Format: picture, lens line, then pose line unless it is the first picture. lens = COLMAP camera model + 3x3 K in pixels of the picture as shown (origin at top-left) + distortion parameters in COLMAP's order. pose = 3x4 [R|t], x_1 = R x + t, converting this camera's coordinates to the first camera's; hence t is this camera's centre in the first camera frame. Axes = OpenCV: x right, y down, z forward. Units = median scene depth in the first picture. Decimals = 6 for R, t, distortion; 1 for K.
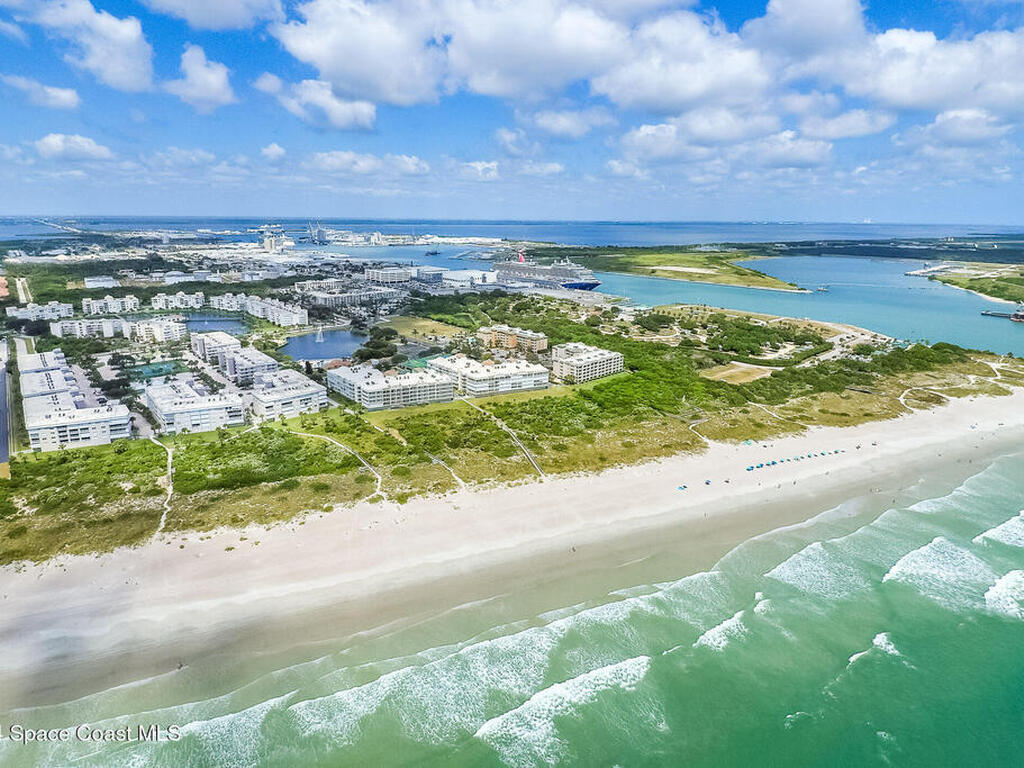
lens RADIAL K [[563.5, 0, 508.7], [0, 563.5, 319.5], [0, 0, 1]] dist [0.023145, -0.000120]
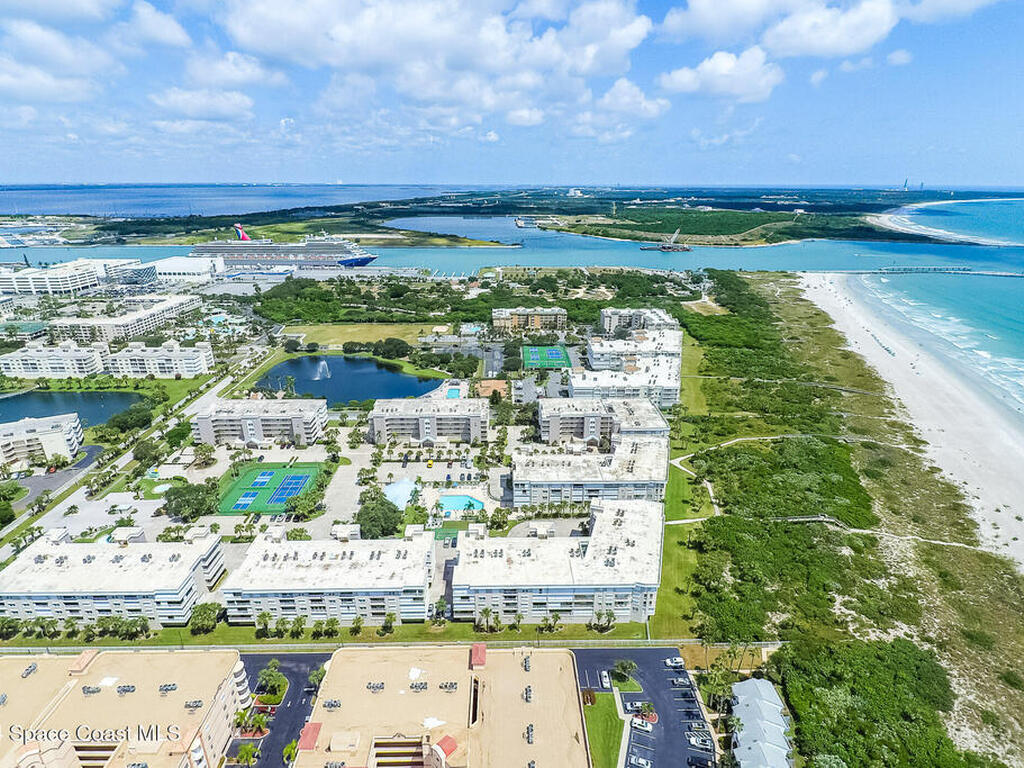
lens RADIAL K [[561.3, 0, 523.2], [0, 561.3, 384.1], [0, 0, 1]] dist [0.030344, -0.024826]
pose [[0.631205, -0.270299, 0.726993, -0.617431], [0.142687, 0.961780, 0.233707, -0.071934], [-0.762378, -0.043785, 0.645649, 0.363330]]
